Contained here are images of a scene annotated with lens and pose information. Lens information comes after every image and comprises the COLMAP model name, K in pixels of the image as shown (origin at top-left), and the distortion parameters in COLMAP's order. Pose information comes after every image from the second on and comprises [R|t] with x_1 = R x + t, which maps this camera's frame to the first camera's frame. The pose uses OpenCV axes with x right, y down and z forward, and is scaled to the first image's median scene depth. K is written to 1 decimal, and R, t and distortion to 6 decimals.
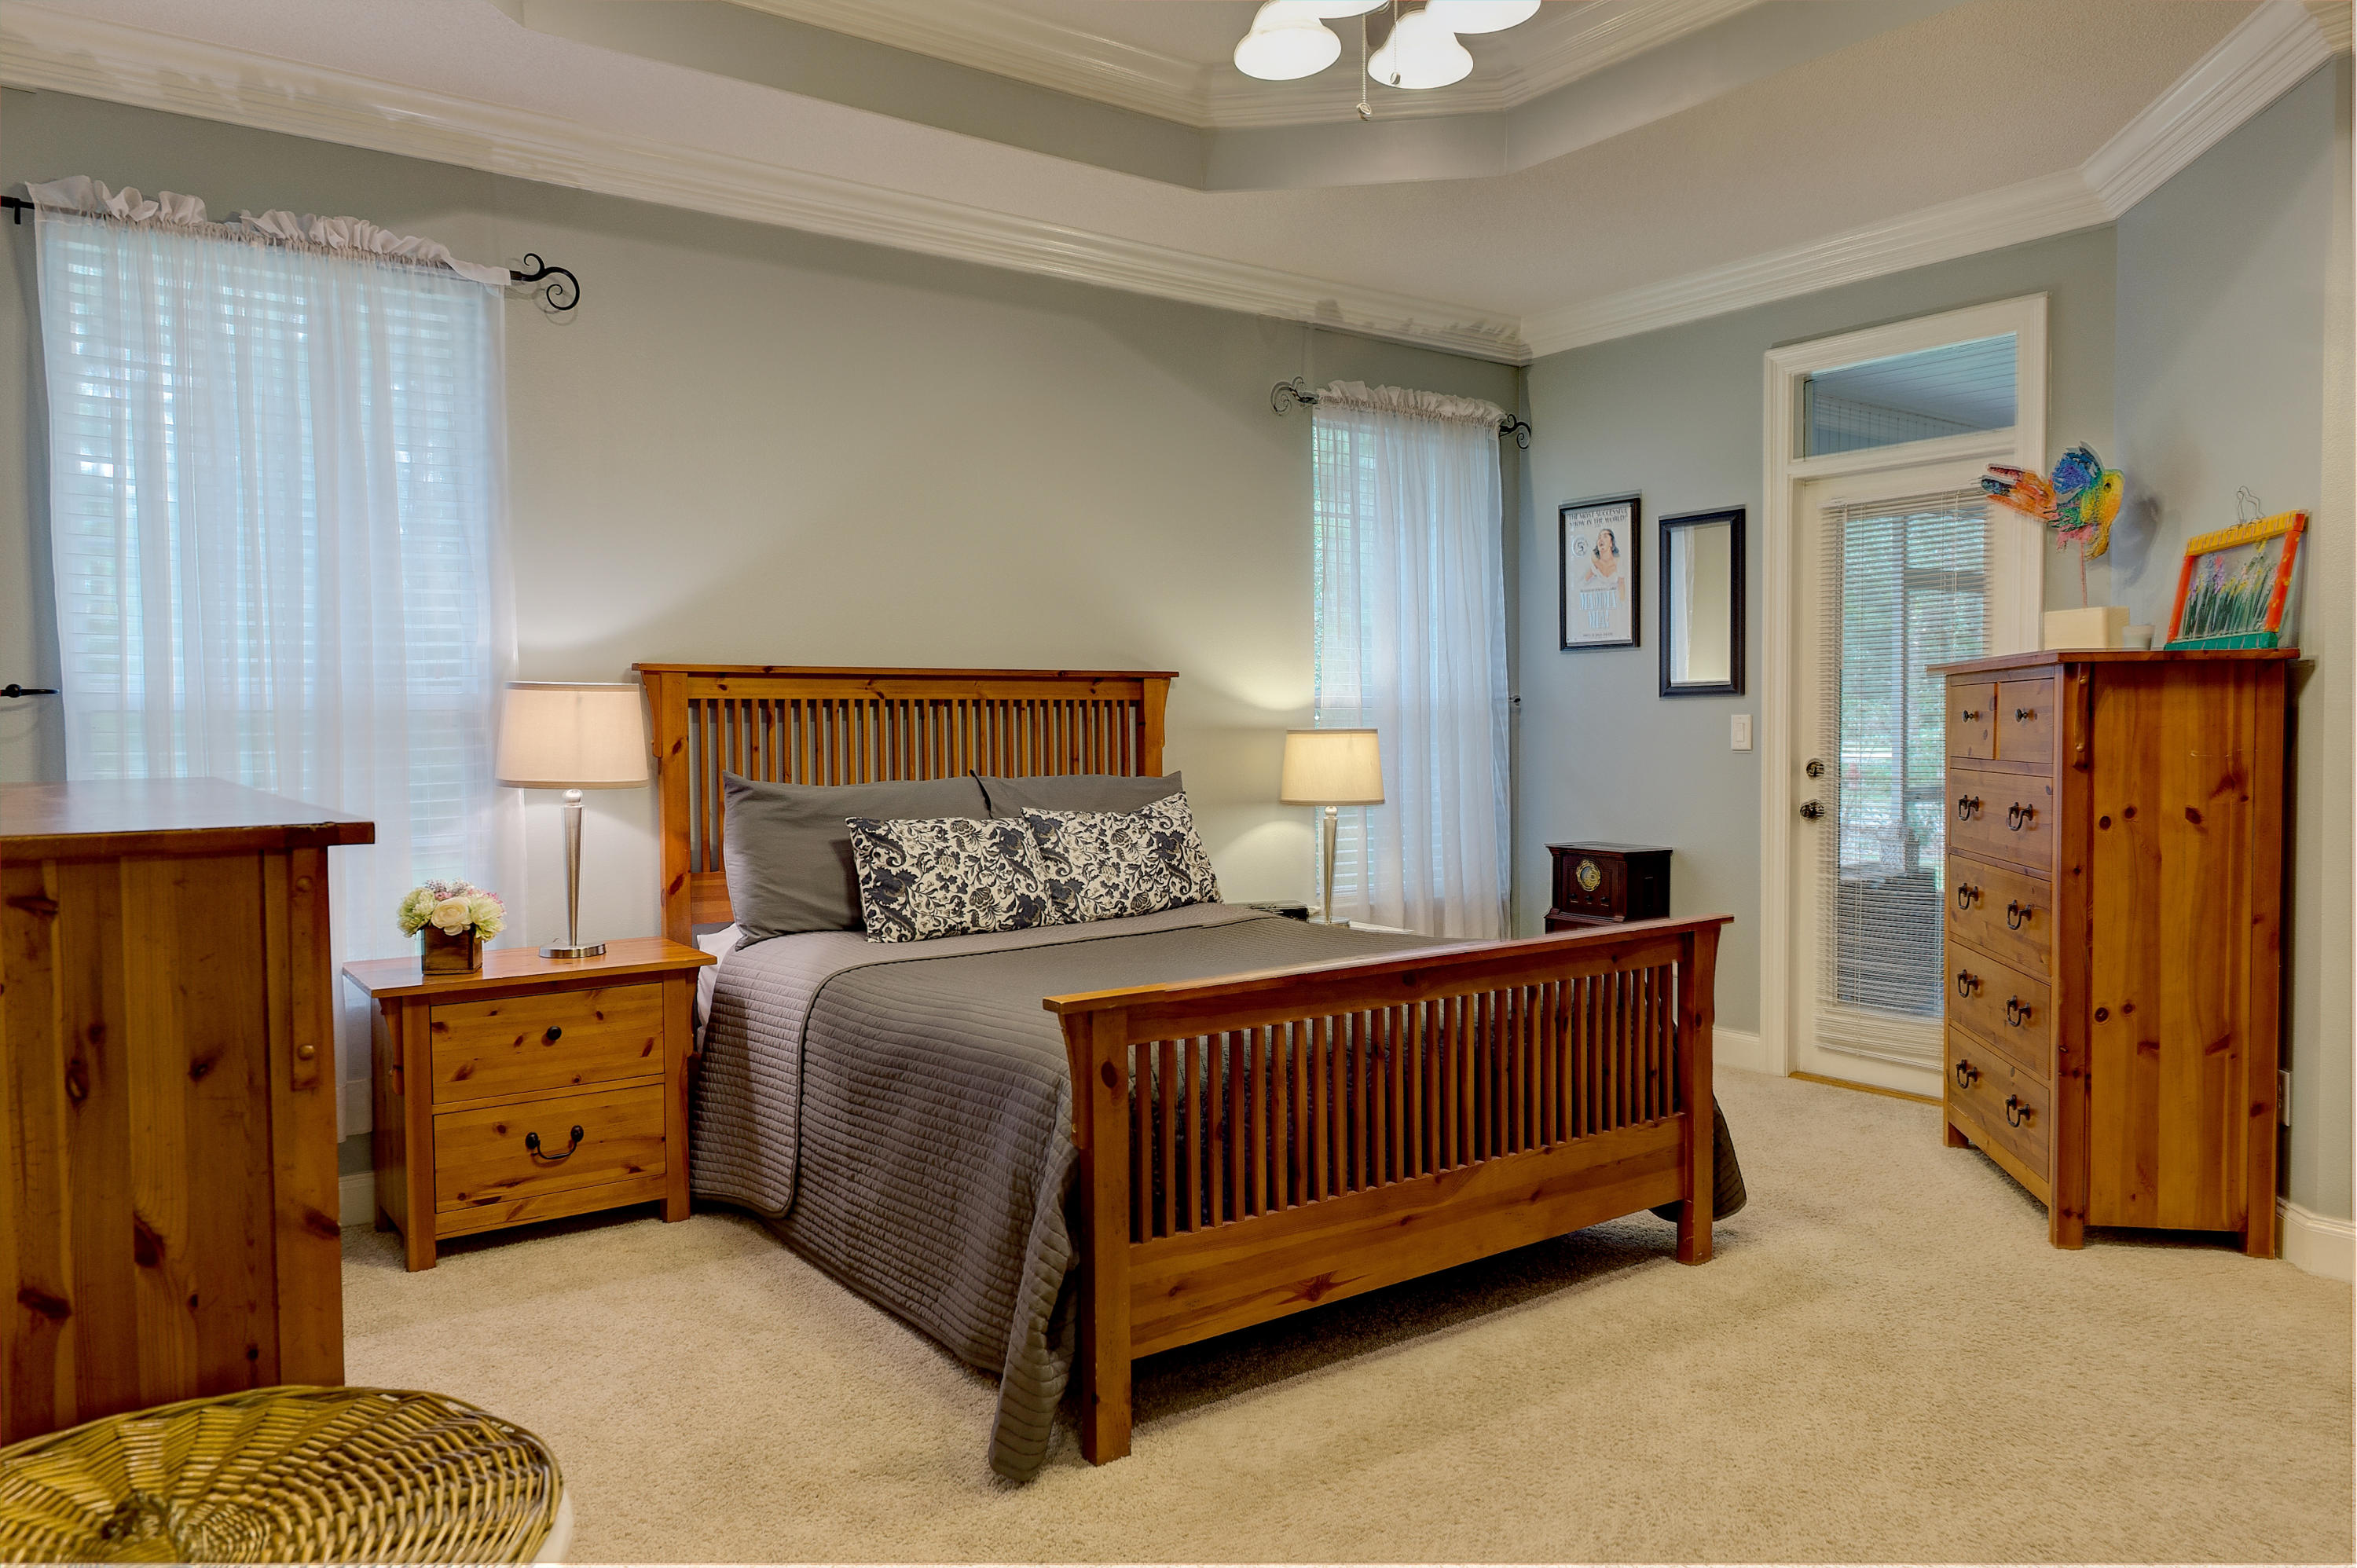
lens RADIAL K [[1596.0, 0, 1182.6], [0, 1596.0, 787.1], [0, 0, 1]] dist [0.008718, -0.002080]
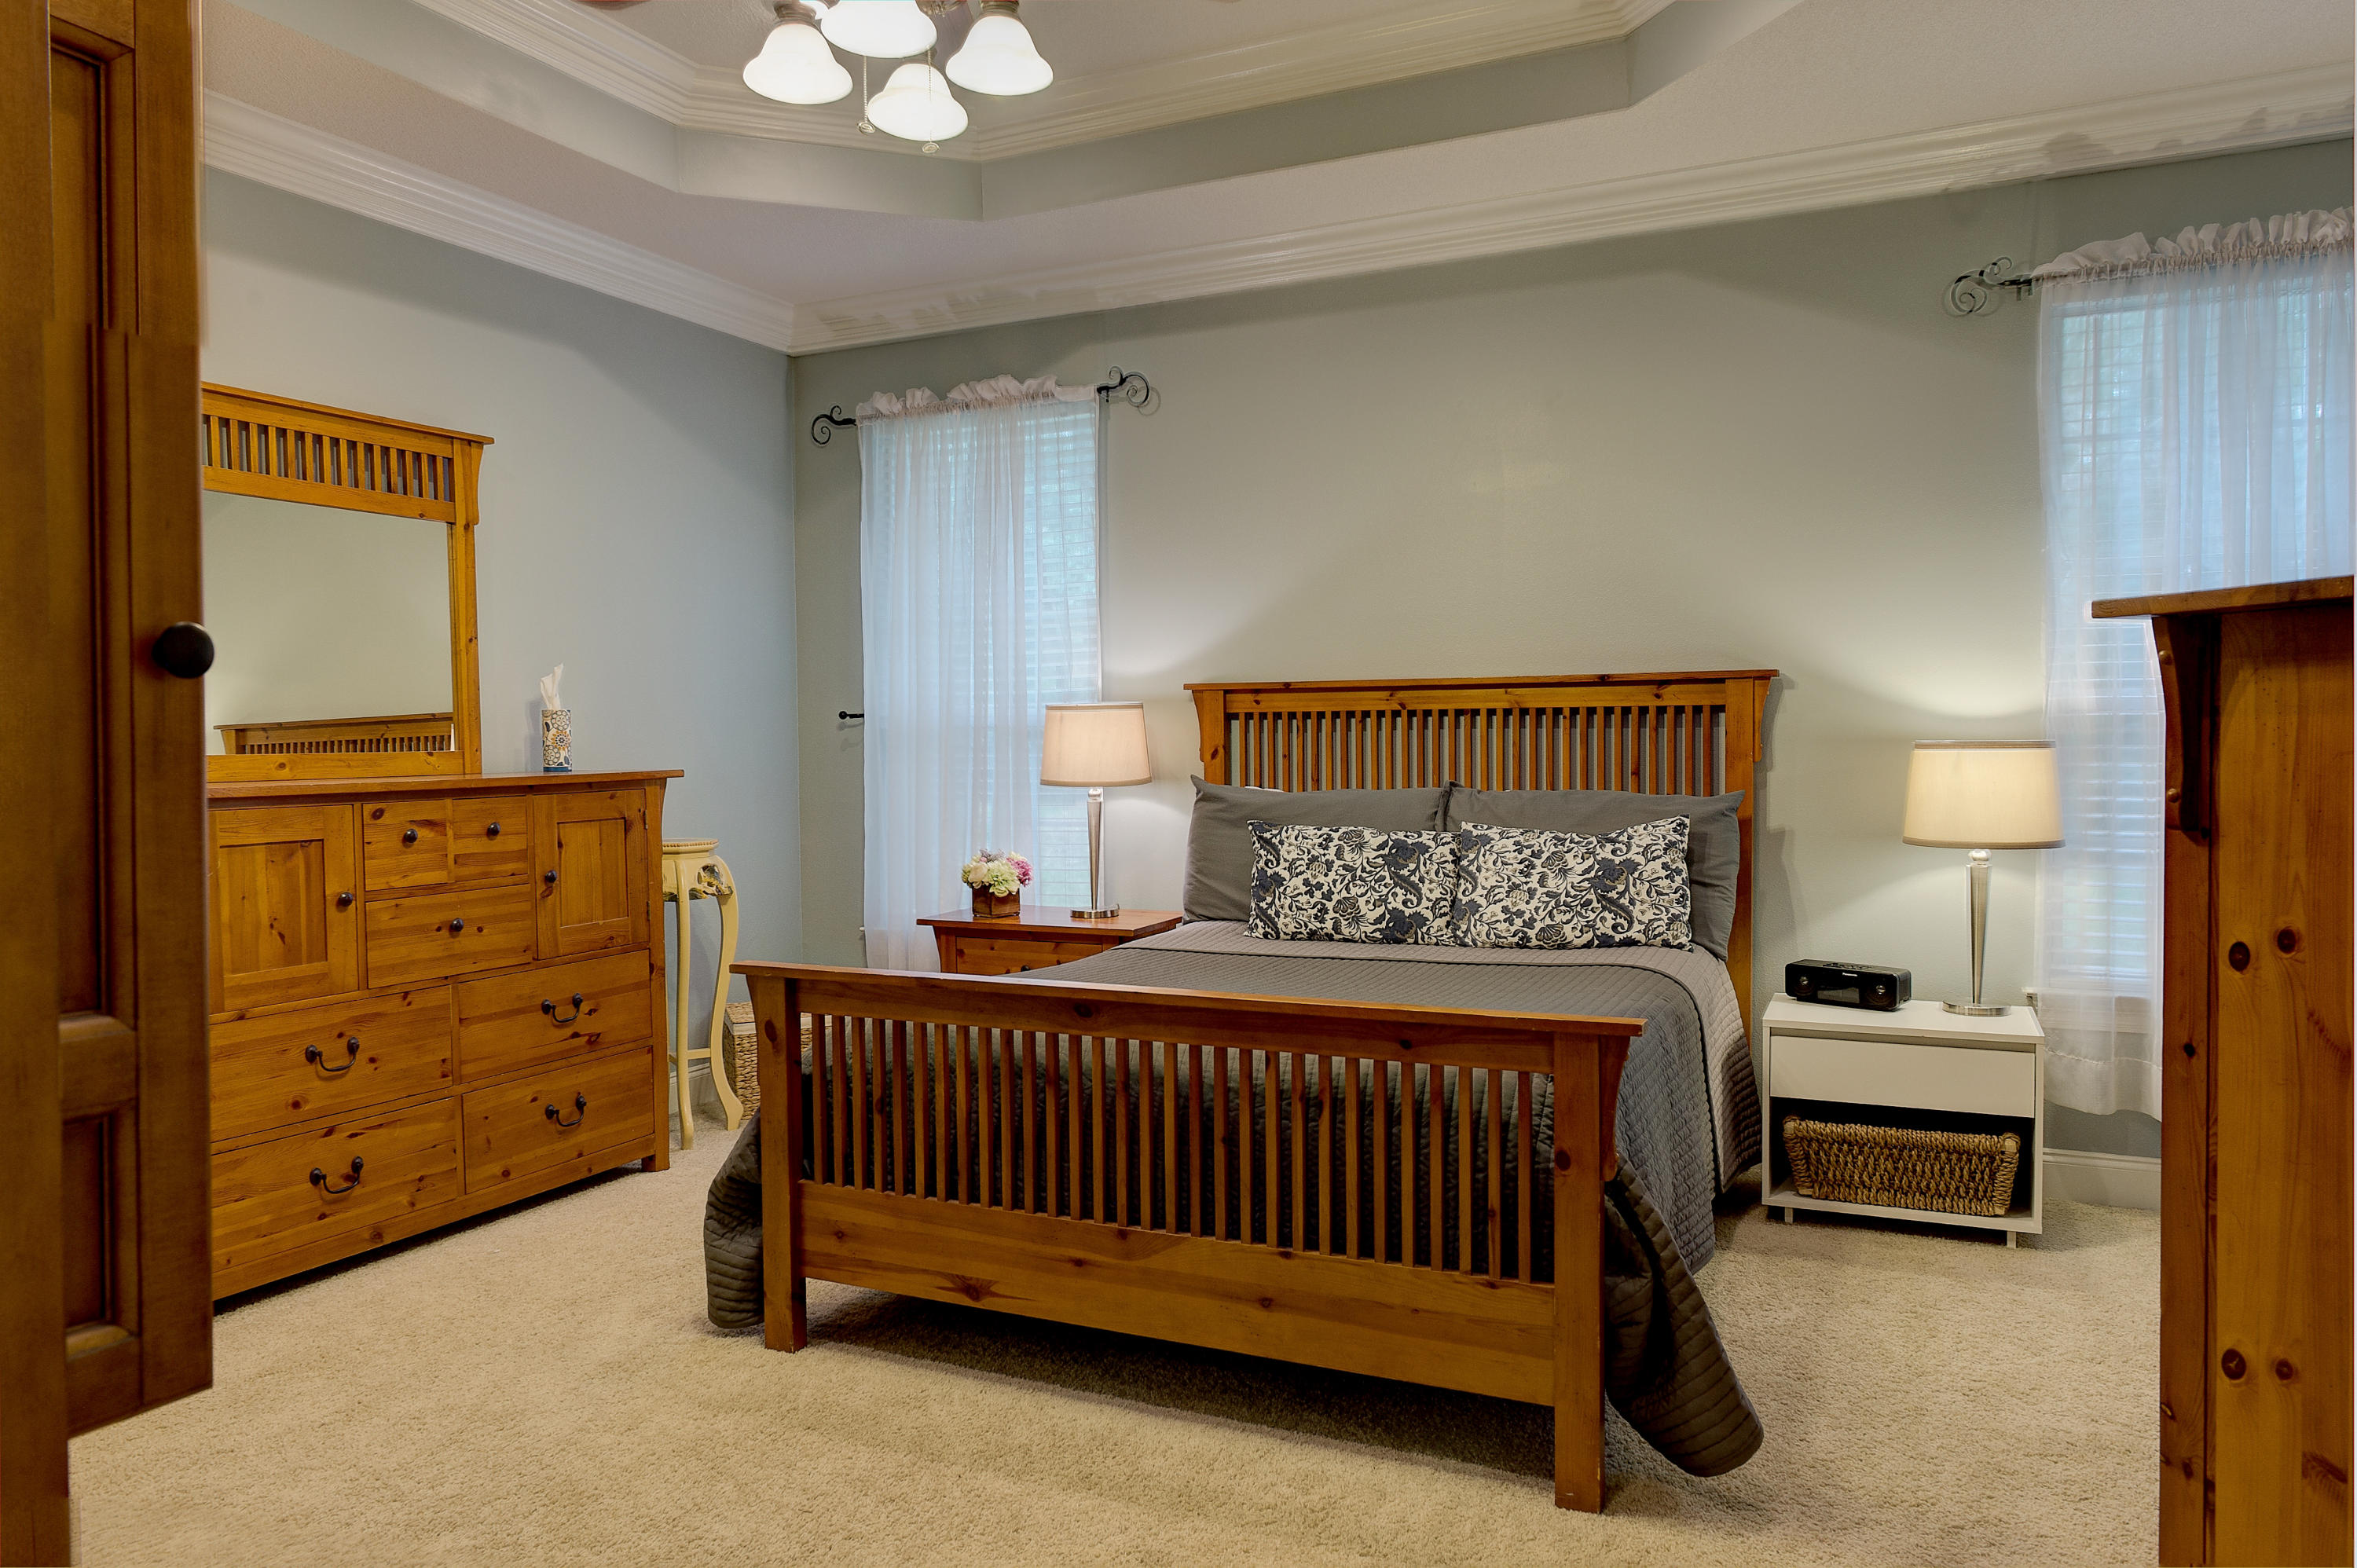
lens RADIAL K [[1596.0, 0, 1189.8], [0, 1596.0, 785.6], [0, 0, 1]] dist [0.008718, -0.002080]
pose [[0.471595, 0.030299, -0.881295, 0.738444], [-0.030805, 0.999366, 0.017874, -0.023212], [0.881277, 0.018719, 0.472229, 0.444987]]
